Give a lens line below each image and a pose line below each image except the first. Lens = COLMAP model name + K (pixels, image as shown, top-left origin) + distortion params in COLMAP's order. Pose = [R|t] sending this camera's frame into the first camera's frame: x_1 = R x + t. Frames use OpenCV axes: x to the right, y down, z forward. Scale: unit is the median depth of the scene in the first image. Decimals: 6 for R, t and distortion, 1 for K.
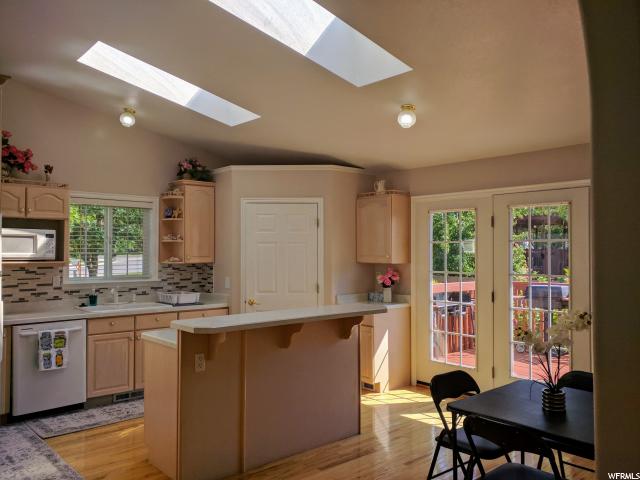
lens RADIAL K [[522.3, 0, 320.6], [0, 522.3, 240.2], [0, 0, 1]] dist [0.048135, -0.017257]
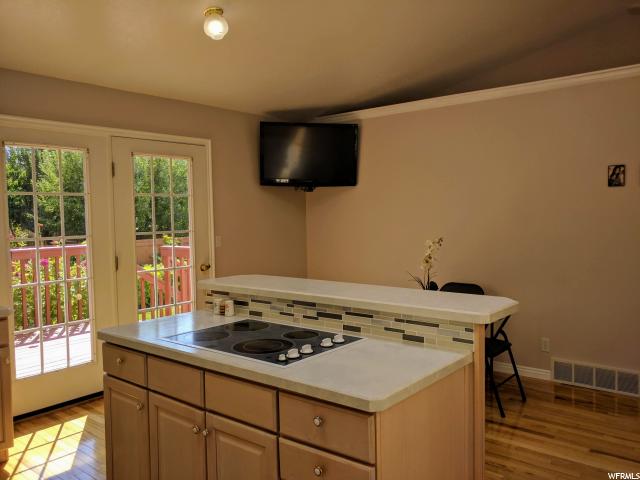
lens RADIAL K [[522.3, 0, 322.0], [0, 522.3, 244.1], [0, 0, 1]] dist [0.048135, -0.017257]
pose [[-0.170434, -0.057891, 0.983667, -0.459549], [-0.001916, 0.998290, 0.058420, 0.026915], [-0.985367, 0.008072, -0.170253, 0.725239]]
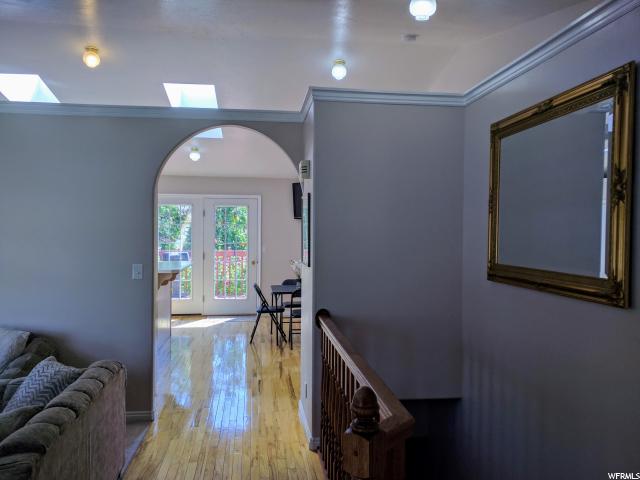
lens RADIAL K [[522.3, 0, 334.8], [0, 522.3, 245.6], [0, 0, 1]] dist [0.048135, -0.017257]
pose [[0.527588, -0.018612, 0.849297, -0.813683], [-0.024778, 0.998997, 0.037285, -0.003295], [-0.849139, -0.040715, 0.526597, -0.256398]]
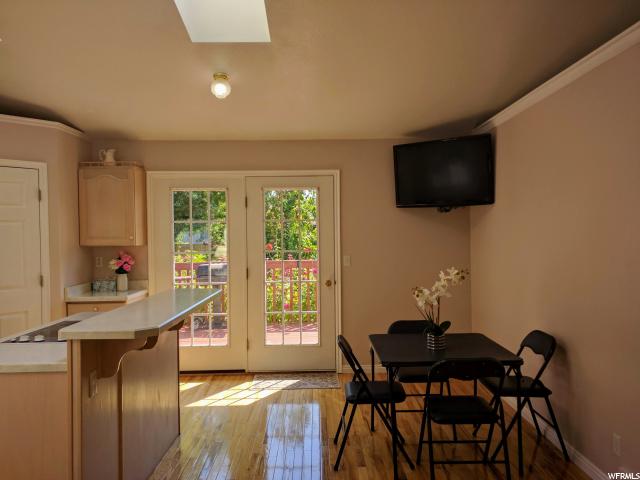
lens RADIAL K [[522.3, 0, 320.1], [0, 522.3, 237.7], [0, 0, 1]] dist [0.048135, -0.017257]
pose [[0.645195, -0.013296, 0.763902, -0.332824], [-0.000961, 0.999834, 0.018215, 0.014535], [-0.764017, -0.012486, 0.645075, 0.185831]]
